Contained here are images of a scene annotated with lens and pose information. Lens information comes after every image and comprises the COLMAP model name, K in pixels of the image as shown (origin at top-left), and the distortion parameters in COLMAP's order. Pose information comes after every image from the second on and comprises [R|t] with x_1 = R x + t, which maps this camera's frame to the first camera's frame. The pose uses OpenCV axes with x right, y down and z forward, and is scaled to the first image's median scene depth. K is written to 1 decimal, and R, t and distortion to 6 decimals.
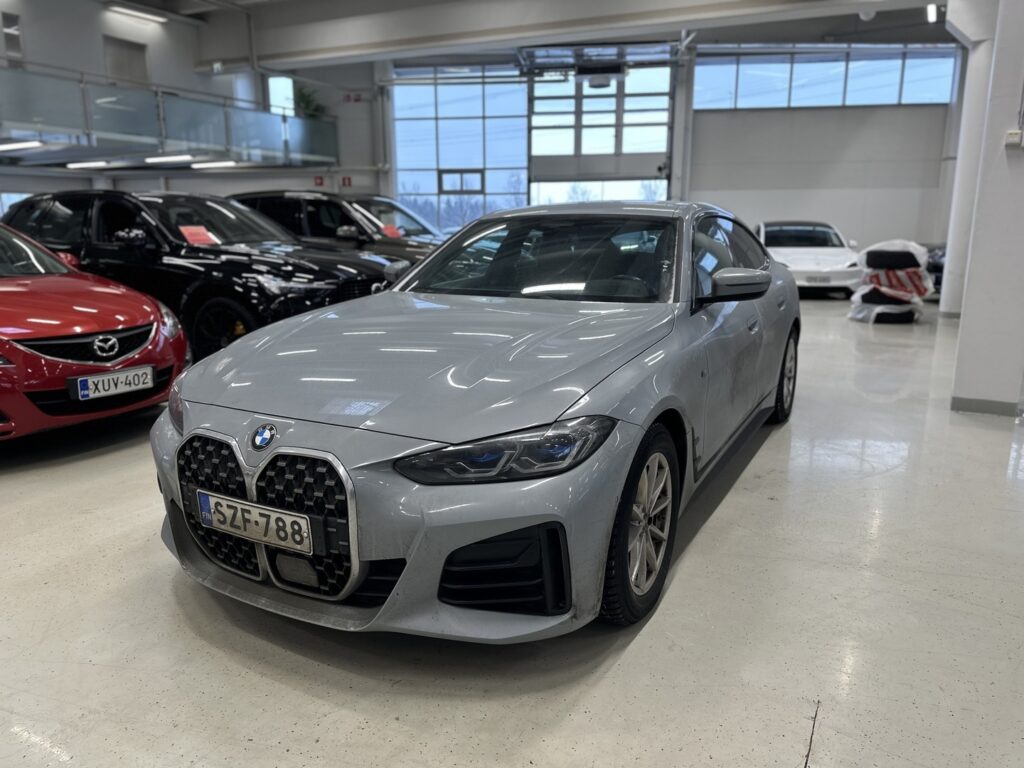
lens RADIAL K [[735.8, 0, 508.8], [0, 735.8, 397.9], [0, 0, 1]] dist [-0.007170, -0.005534]
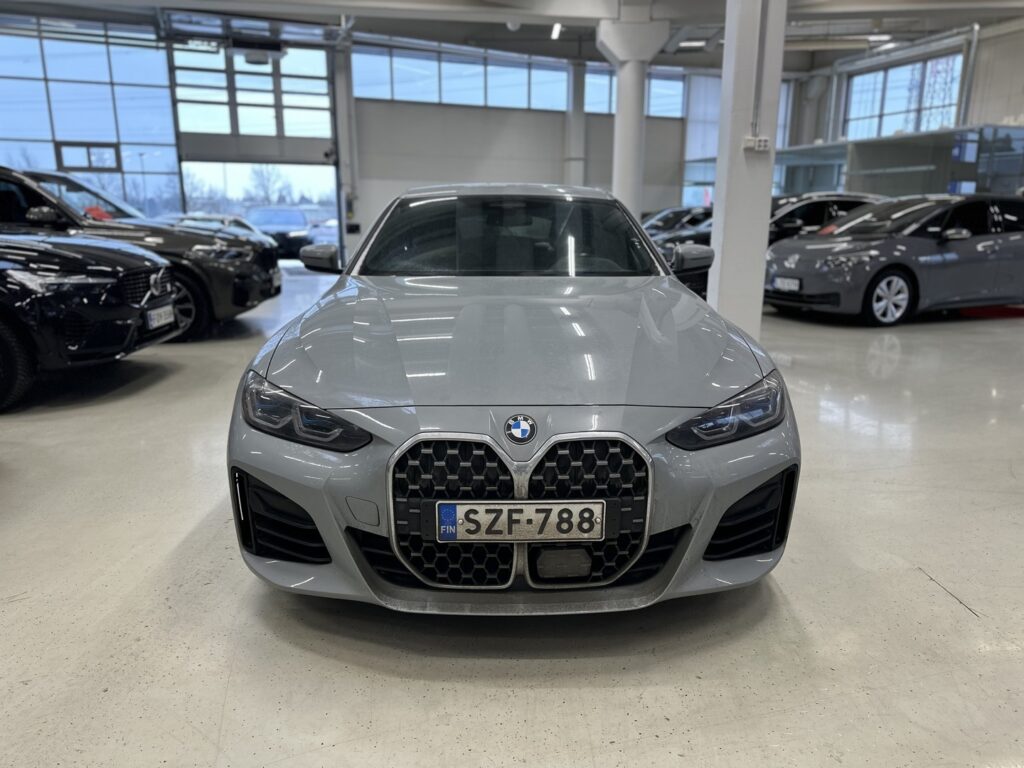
lens RADIAL K [[727.6, 0, 512.0], [0, 727.6, 384.0], [0, 0, 1]] dist [0.066768, -0.070620]
pose [[0.864105, -0.104429, 0.492358, -0.103349], [0.105530, 0.994086, 0.025635, -0.003647], [-0.492123, 0.029807, 0.870015, 0.026631]]
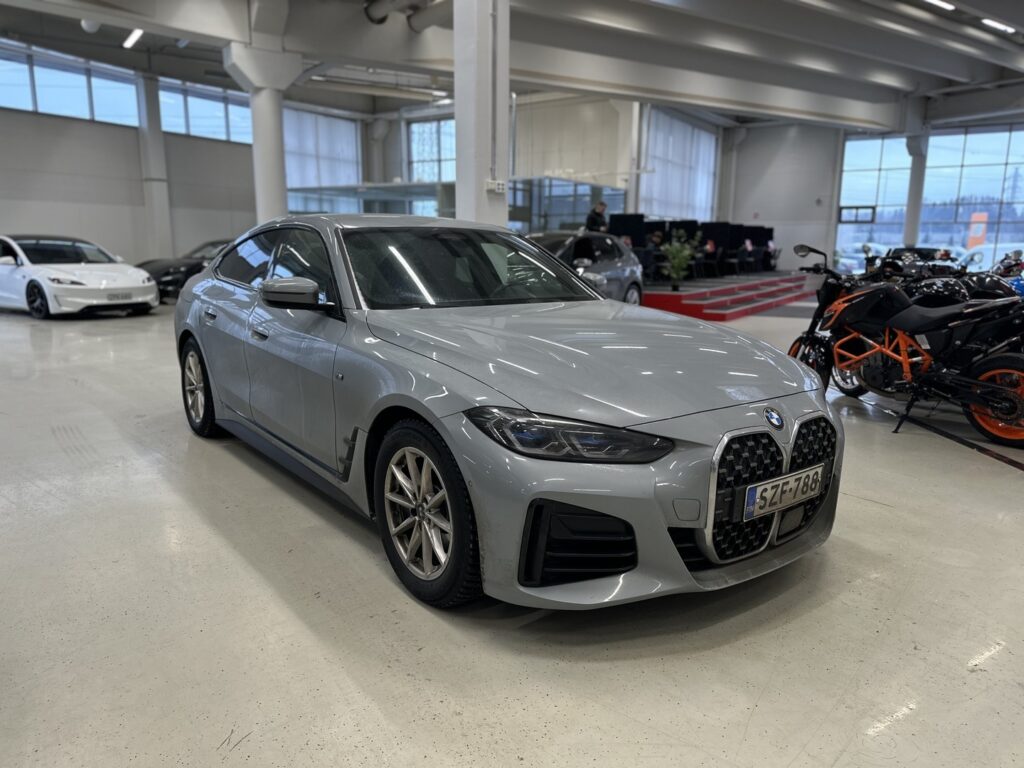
lens RADIAL K [[727.6, 0, 512.0], [0, 727.6, 384.0], [0, 0, 1]] dist [0.066768, -0.070620]
pose [[0.406920, -0.161601, 0.899056, -0.201690], [0.197567, 0.976501, 0.086101, -0.024015], [-0.891843, 0.142587, 0.429285, 0.112677]]
